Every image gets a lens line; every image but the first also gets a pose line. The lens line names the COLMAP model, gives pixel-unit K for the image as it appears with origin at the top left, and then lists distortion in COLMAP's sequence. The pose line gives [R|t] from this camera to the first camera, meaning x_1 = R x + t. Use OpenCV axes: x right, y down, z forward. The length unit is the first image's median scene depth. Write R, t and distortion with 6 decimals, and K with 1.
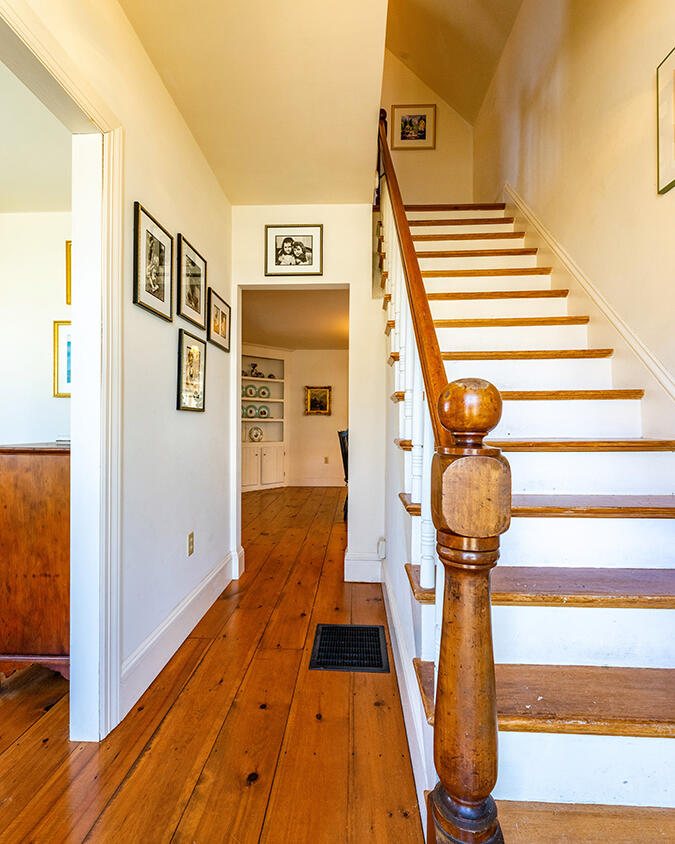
lens RADIAL K [[411.9, 0, 336.8], [0, 411.9, 427.2], [0, 0, 1]] dist [0.000141, -0.000292]
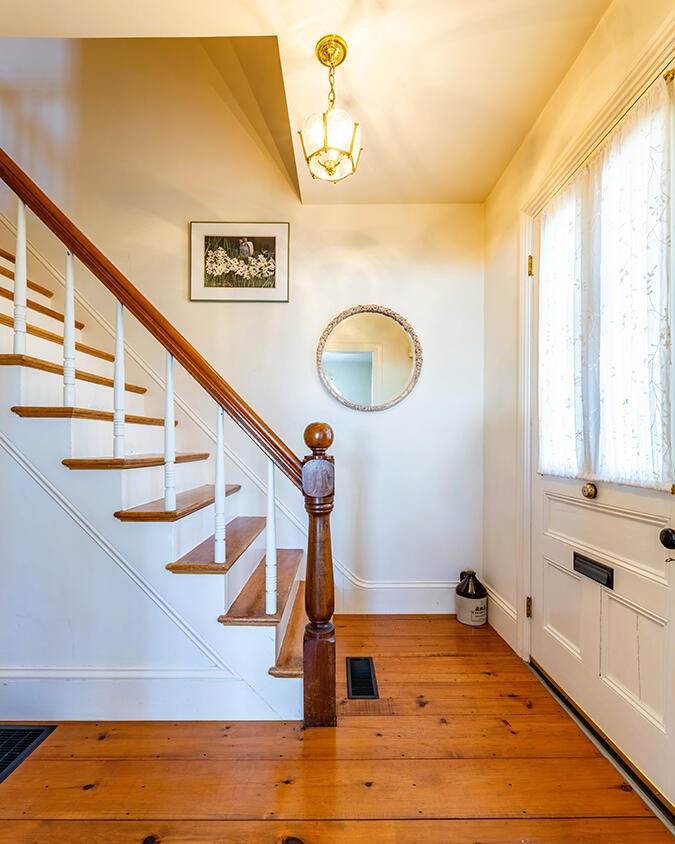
lens RADIAL K [[411.9, 0, 343.1], [0, 411.9, 444.8], [0, 0, 1]] dist [0.000141, -0.000292]
pose [[-0.064474, -0.008849, 0.997880, -0.917902], [-0.000266, 0.999961, 0.008850, -0.011162], [-0.997919, 0.000305, -0.064474, 0.529801]]
